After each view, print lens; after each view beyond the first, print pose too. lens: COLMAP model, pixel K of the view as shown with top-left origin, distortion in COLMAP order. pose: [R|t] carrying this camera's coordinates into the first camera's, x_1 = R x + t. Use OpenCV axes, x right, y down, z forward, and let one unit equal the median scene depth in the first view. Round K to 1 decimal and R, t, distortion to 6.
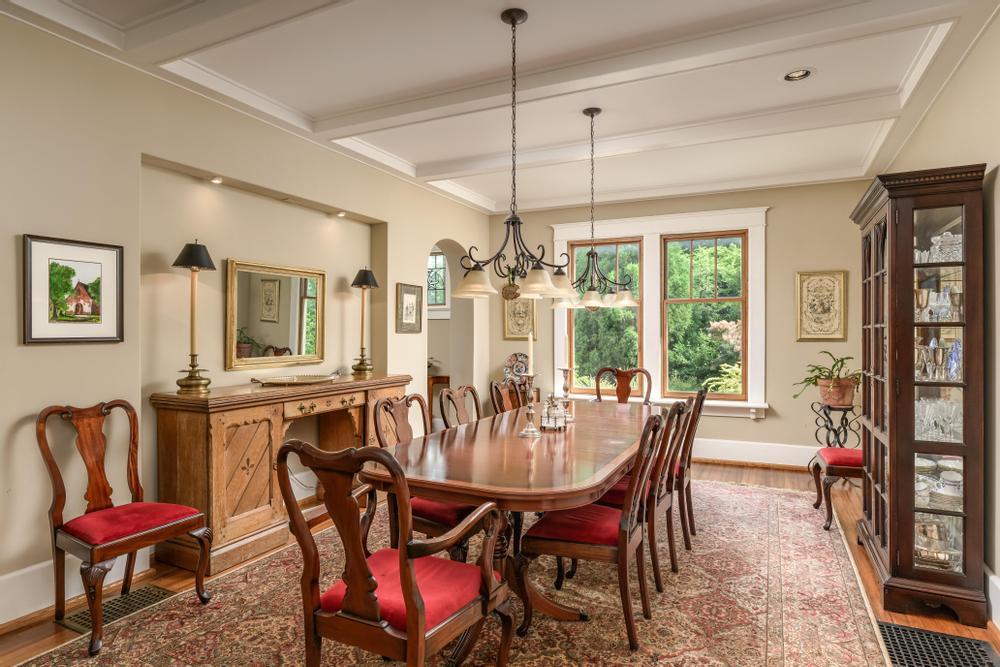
lens RADIAL K [[547.3, 0, 500.0], [0, 547.3, 333.5], [0, 0, 1]] dist [-0.037568, -0.000466]
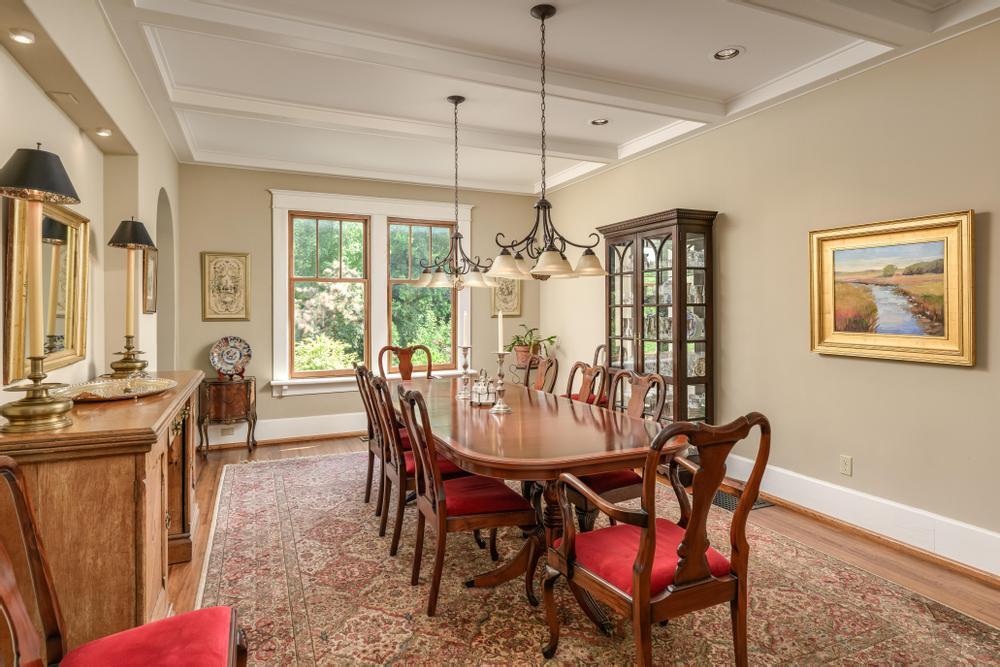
lens RADIAL K [[547.3, 0, 500.0], [0, 547.3, 333.5], [0, 0, 1]] dist [-0.037568, -0.000466]
pose [[0.633086, -0.037271, 0.773184, -0.468635], [0.005435, 0.999030, 0.043708, -0.003875], [-0.774063, -0.023469, 0.632674, 0.215299]]
